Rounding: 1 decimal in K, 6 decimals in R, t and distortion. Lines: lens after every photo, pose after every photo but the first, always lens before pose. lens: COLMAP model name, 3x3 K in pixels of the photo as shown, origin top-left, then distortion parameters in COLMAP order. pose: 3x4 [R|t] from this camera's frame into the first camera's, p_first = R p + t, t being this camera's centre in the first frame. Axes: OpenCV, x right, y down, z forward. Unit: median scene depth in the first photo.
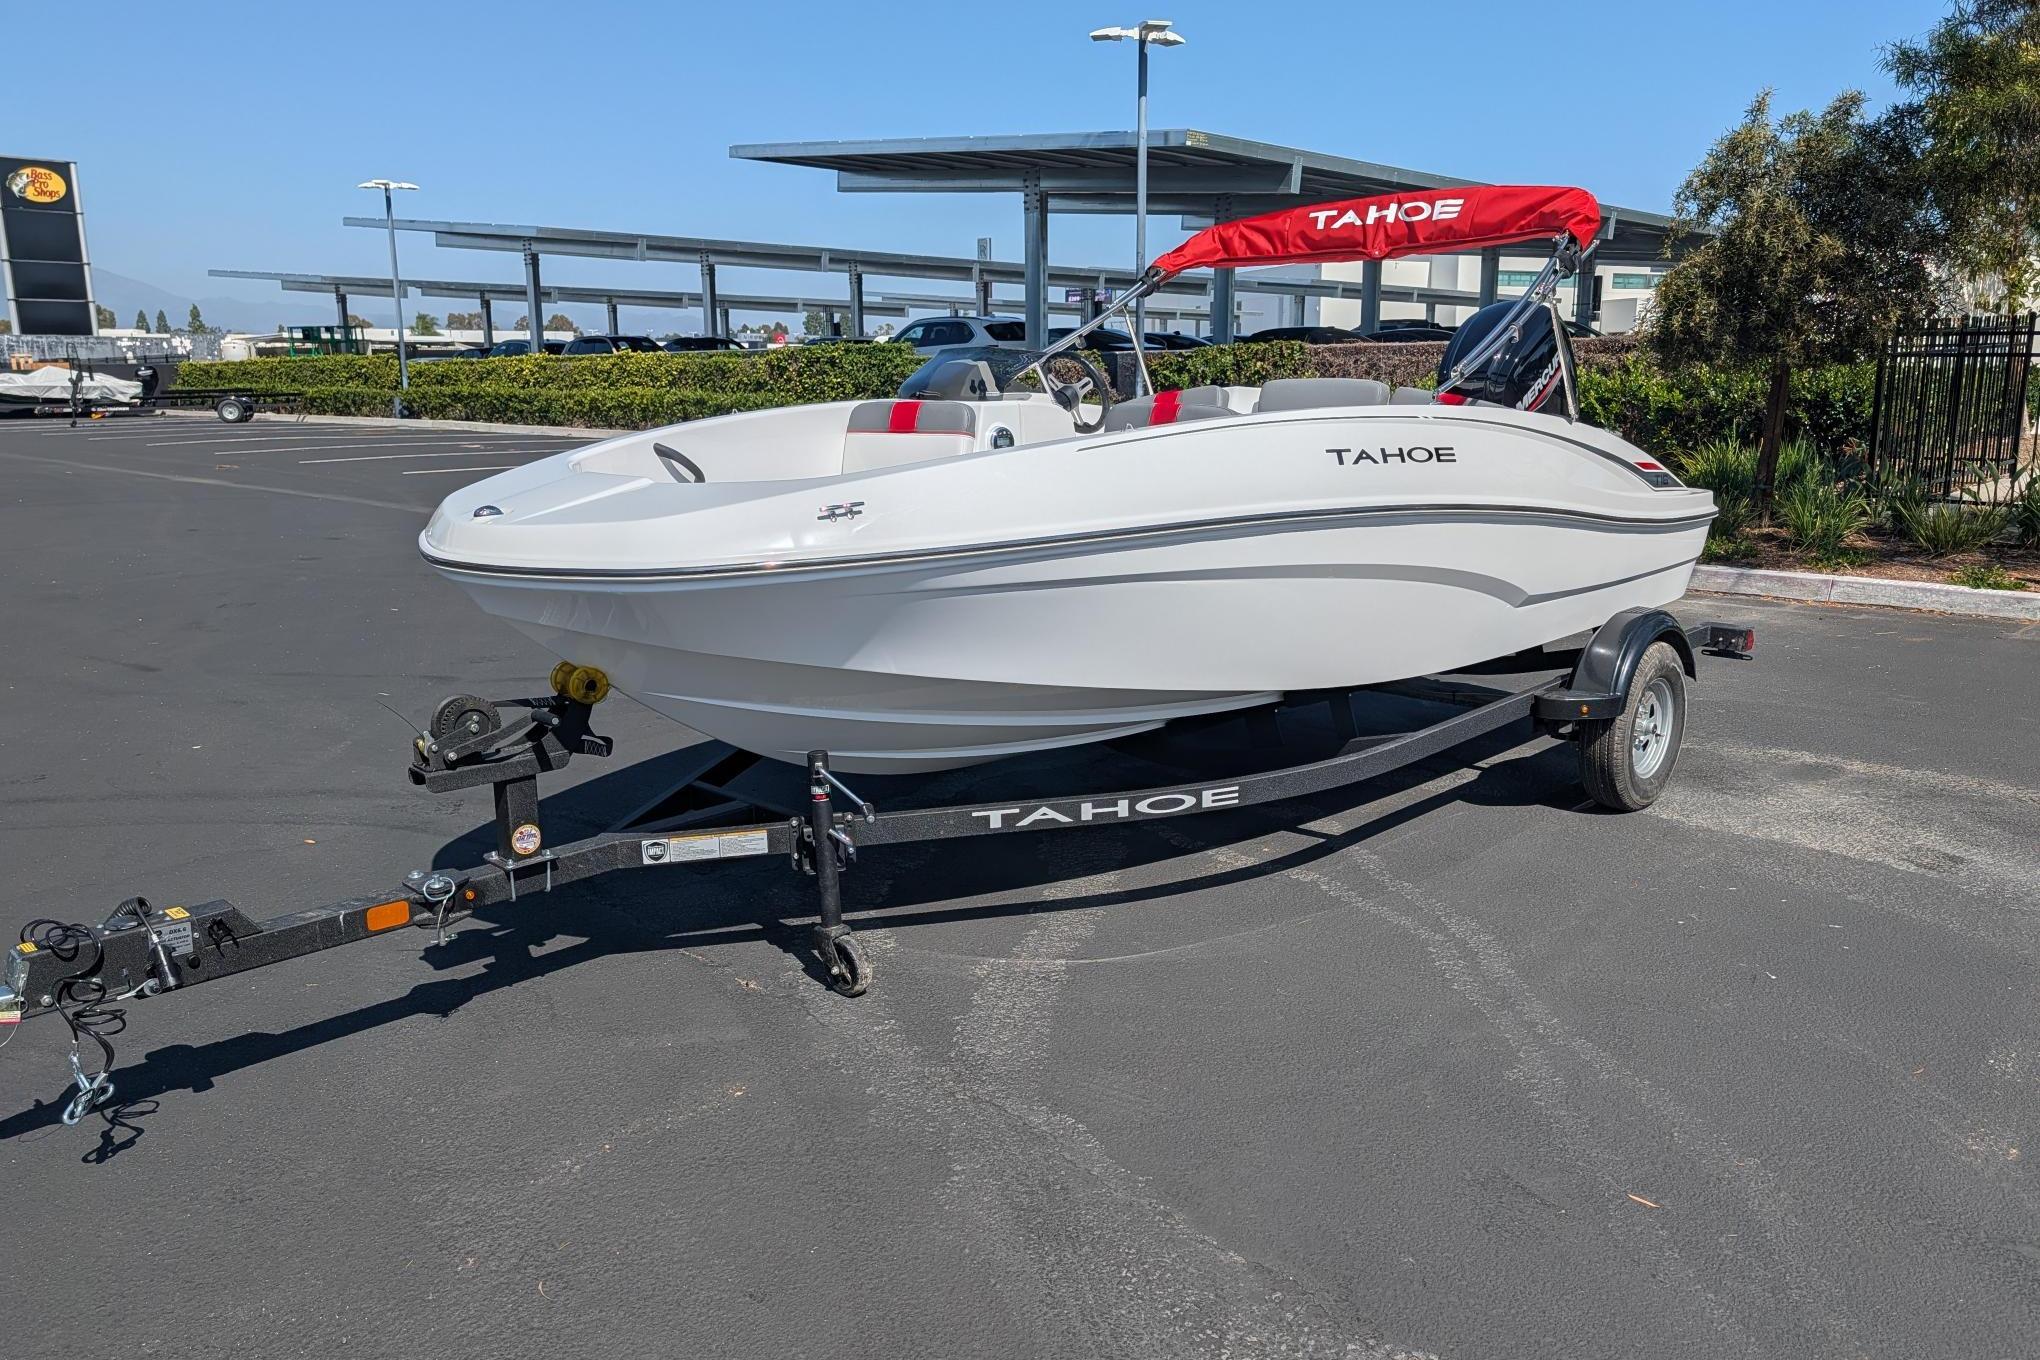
lens RADIAL K [[1486.8, 0, 1035.8], [0, 1486.8, 677.6], [0, 0, 1]] dist [0.048055, -0.060140]
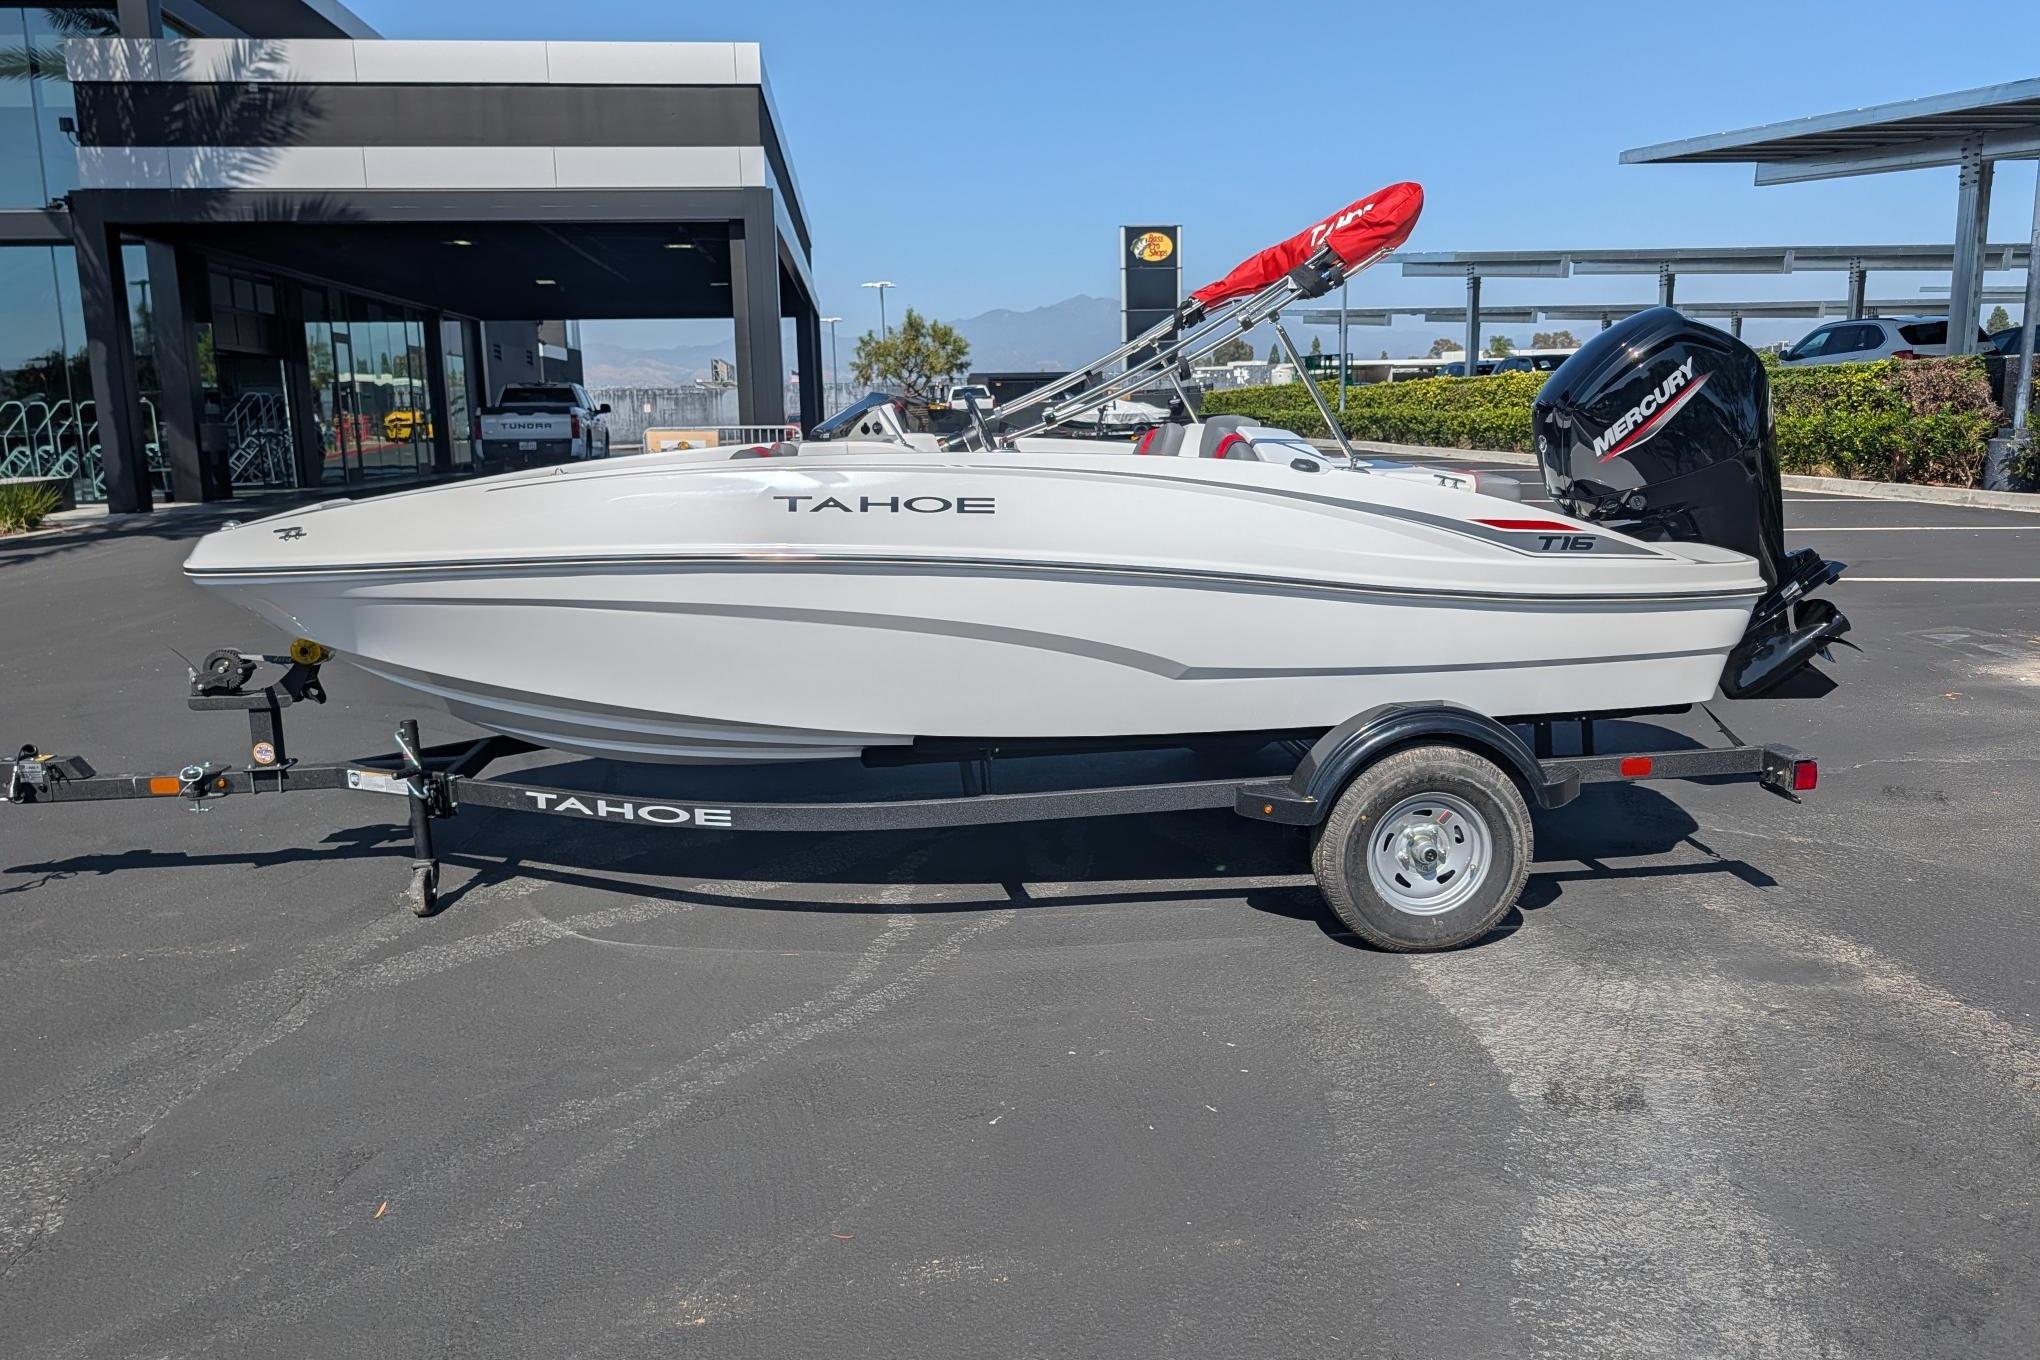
lens RADIAL K [[1486.8, 0, 1035.8], [0, 1486.8, 677.6], [0, 0, 1]] dist [0.048055, -0.060140]
pose [[0.755043, 0.104913, -0.647228, 0.851514], [-0.111568, 0.993278, 0.030854, -0.068216], [0.646114, 0.048914, 0.761672, 0.285992]]
